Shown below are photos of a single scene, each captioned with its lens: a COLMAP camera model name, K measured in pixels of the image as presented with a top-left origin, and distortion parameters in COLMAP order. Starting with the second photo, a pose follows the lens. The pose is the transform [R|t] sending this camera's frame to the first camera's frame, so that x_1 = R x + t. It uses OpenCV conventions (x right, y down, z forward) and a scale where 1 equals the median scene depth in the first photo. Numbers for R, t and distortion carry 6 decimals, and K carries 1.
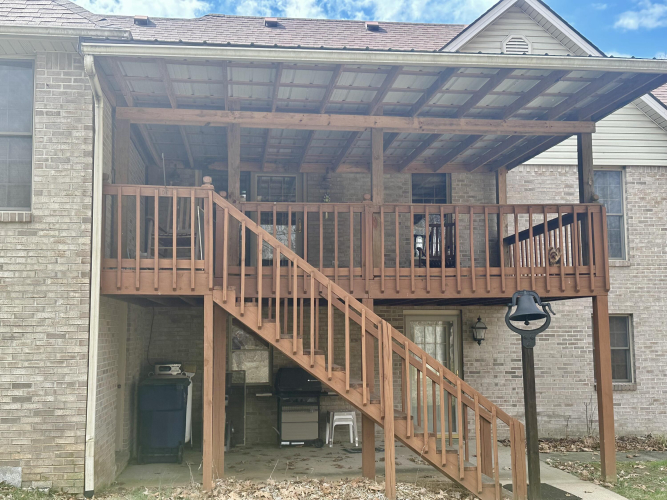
lens RADIAL K [[785.0, 0, 333.5], [0, 785.0, 250.0], [0, 0, 1]] dist [0.044064, 0.000873]
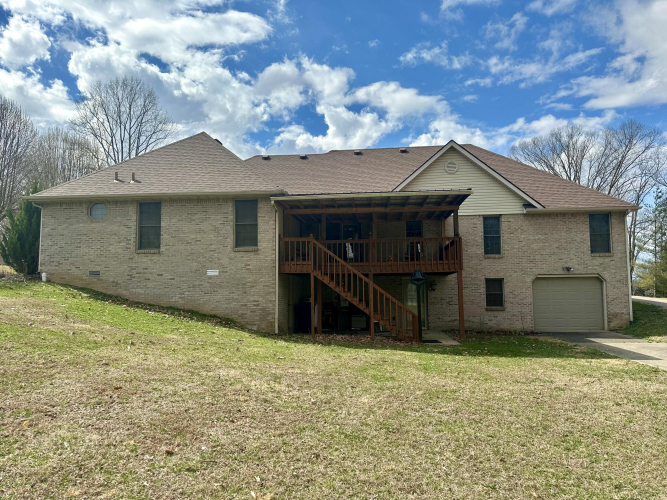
lens RADIAL K [[465.3, 0, 333.5], [0, 465.3, 250.0], [0, 0, 1]] dist [0.000525, -0.000005]
pose [[0.972909, -0.020539, -0.230274, 0.338629], [0.024170, 0.999624, 0.012960, -0.053097], [0.229921, -0.018174, 0.973040, -0.738889]]
